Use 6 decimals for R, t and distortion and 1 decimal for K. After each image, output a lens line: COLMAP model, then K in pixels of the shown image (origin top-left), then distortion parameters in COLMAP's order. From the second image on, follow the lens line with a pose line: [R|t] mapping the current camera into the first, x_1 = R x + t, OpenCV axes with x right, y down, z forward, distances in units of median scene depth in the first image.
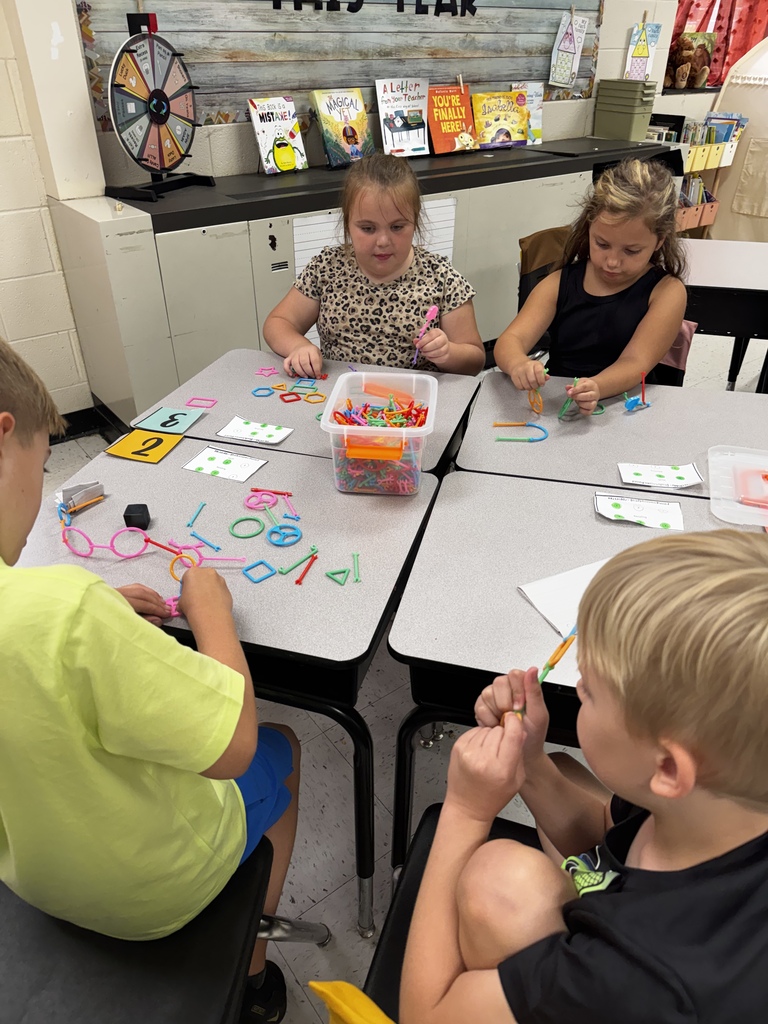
lens RADIAL K [[713.5, 0, 384.0], [0, 713.5, 512.0], [0, 0, 1]] dist [-0.025019, -0.000808]
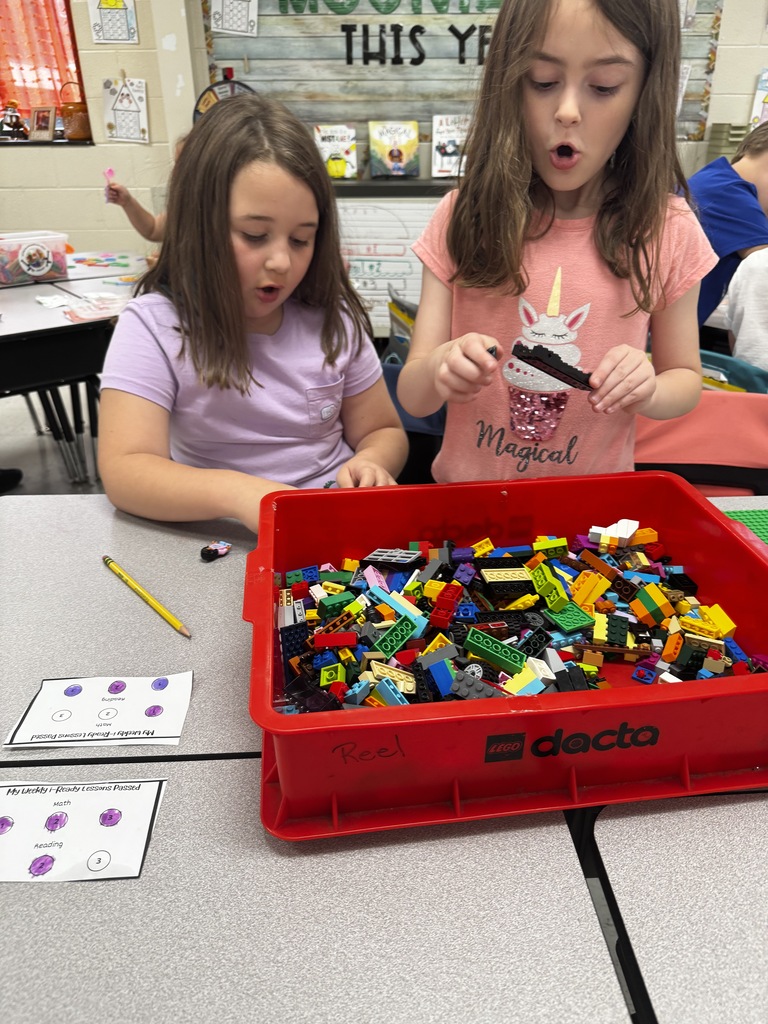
lens RADIAL K [[713.5, 0, 384.0], [0, 713.5, 512.0], [0, 0, 1]] dist [-0.025019, -0.000808]
pose [[0.805513, 0.278930, -0.522827, 0.795690], [-0.324907, 0.945738, 0.003974, 0.093094], [0.495565, 0.166669, 0.852430, -0.018865]]
